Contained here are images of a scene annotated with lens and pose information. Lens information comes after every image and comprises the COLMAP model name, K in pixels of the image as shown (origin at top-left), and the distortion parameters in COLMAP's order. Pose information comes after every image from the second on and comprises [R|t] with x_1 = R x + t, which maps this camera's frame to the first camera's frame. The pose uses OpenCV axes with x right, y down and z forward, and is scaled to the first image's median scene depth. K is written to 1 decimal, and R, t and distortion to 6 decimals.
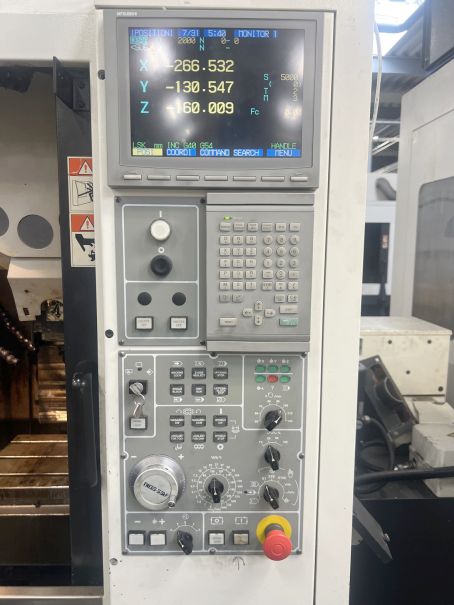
lens RADIAL K [[469.2, 0, 227.0], [0, 469.2, 302.5], [0, 0, 1]] dist [0.084302, -0.145952]
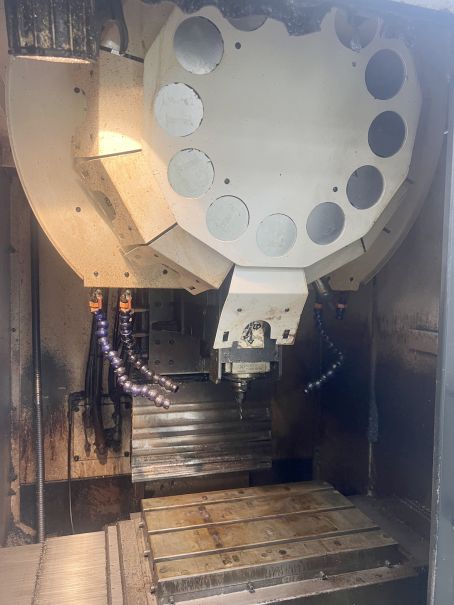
lens RADIAL K [[465.7, 0, 227.0], [0, 465.7, 302.5], [0, 0, 1]] dist [-0.002940, -0.003619]
pose [[0.969443, -0.001507, 0.245311, -1.109779], [0.022870, 0.996181, -0.084260, 0.050951], [-0.244247, 0.087296, 0.965776, 0.439451]]
